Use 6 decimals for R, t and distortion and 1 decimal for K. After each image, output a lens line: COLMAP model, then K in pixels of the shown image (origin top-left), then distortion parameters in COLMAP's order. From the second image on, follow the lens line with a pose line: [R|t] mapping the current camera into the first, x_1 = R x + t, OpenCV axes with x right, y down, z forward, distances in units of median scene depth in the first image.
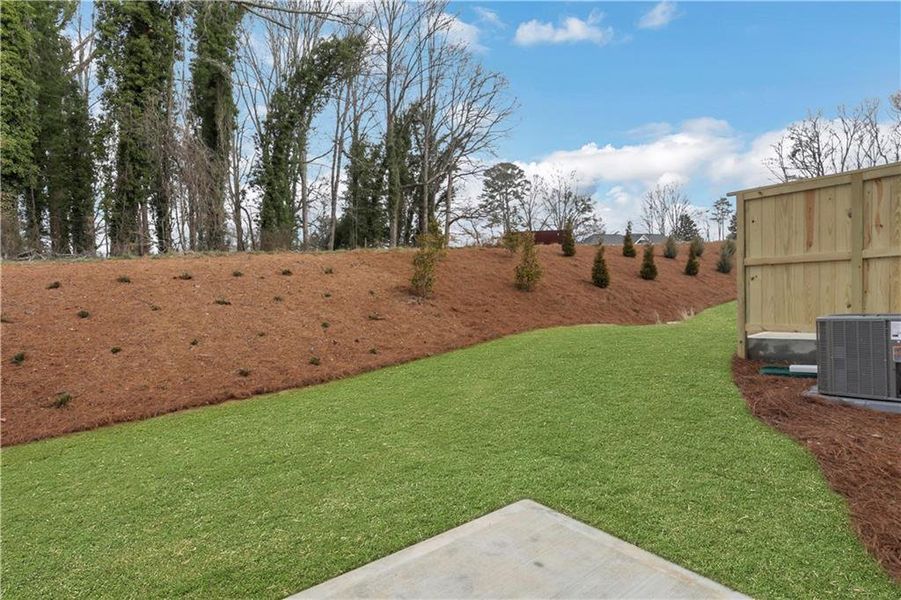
lens RADIAL K [[439.2, 0, 441.6], [0, 439.2, 300.3], [0, 0, 1]] dist [-0.074890, 0.031732]
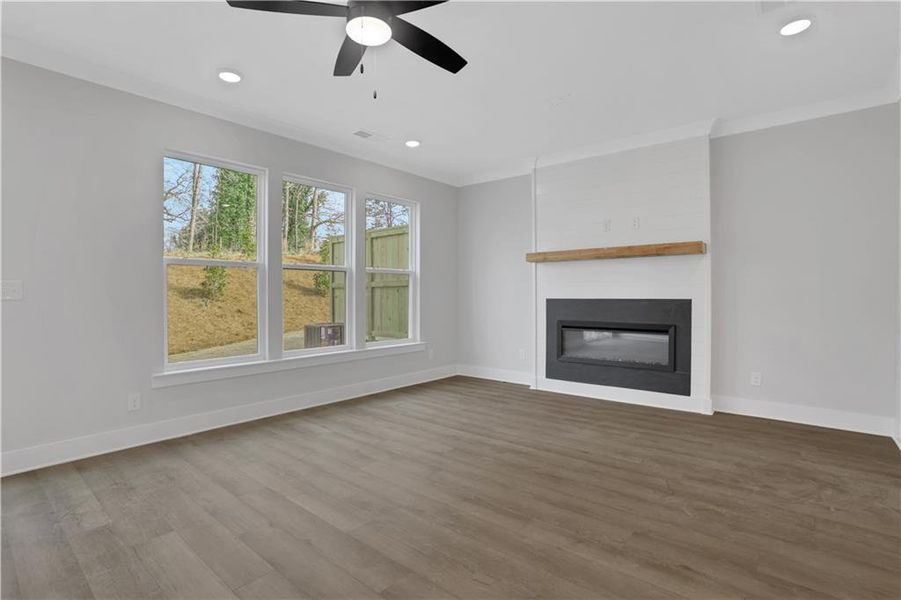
lens RADIAL K [[439.2, 0, 441.6], [0, 439.2, 300.3], [0, 0, 1]] dist [-0.074890, 0.031732]
pose [[0.977288, 0.028630, 0.209974, 0.375445], [-0.028144, 0.999590, -0.005304, -0.020424], [-0.210040, -0.000726, 0.977693, -0.264826]]
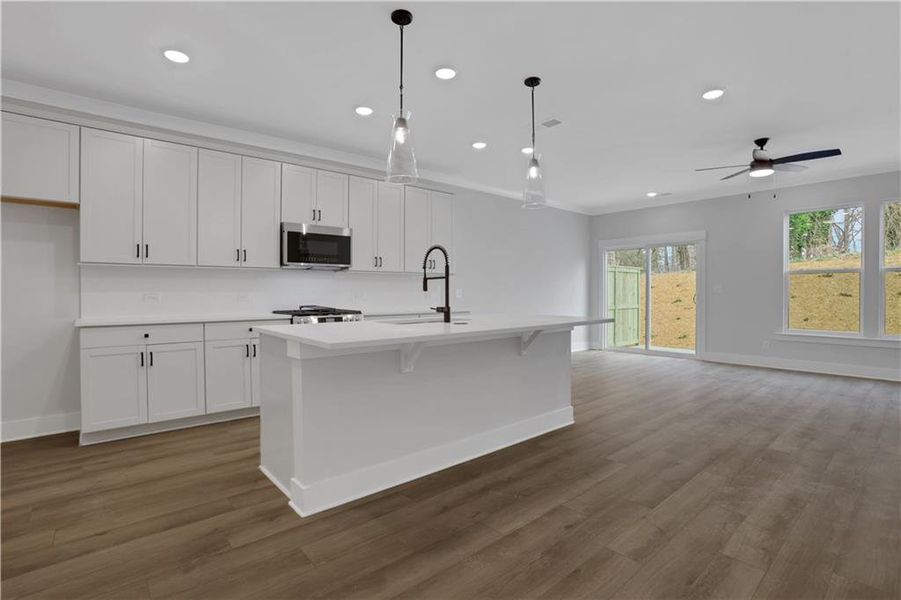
lens RADIAL K [[431.5, 0, 446.4], [0, 431.5, 300.1], [0, 0, 1]] dist [-0.078286, 0.026592]
pose [[0.061806, 0.058050, -0.996399, 0.754267], [-0.014486, 0.998254, 0.057260, -0.032640], [0.997983, 0.010895, 0.062539, -0.400565]]
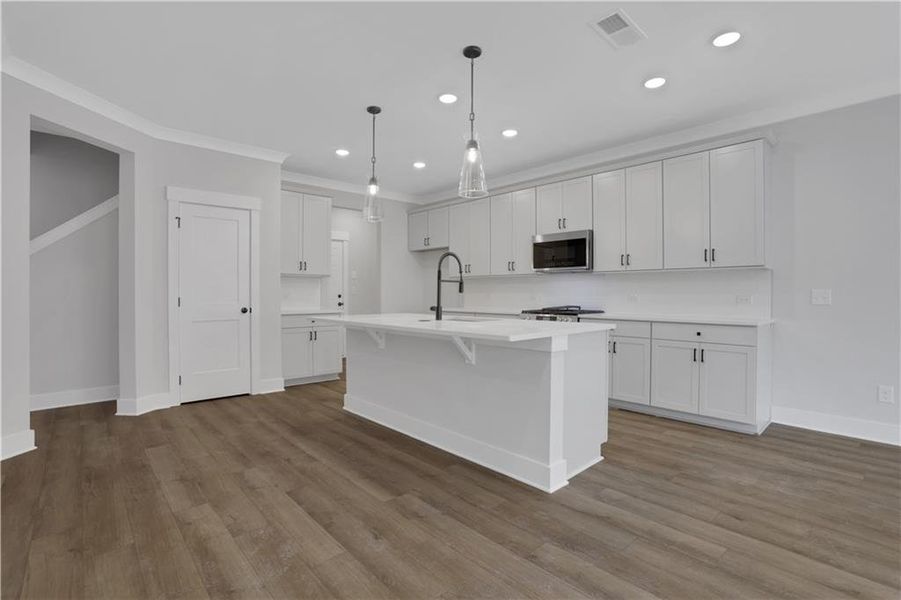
lens RADIAL K [[433.6, 0, 449.0], [0, 433.6, 296.0], [0, 0, 1]] dist [-0.074854, 0.030182]
pose [[-0.995594, 0.035777, -0.086672, 0.509726], [0.033781, 0.999132, 0.024393, -0.027940], [0.087469, 0.021357, -0.995938, -0.079261]]
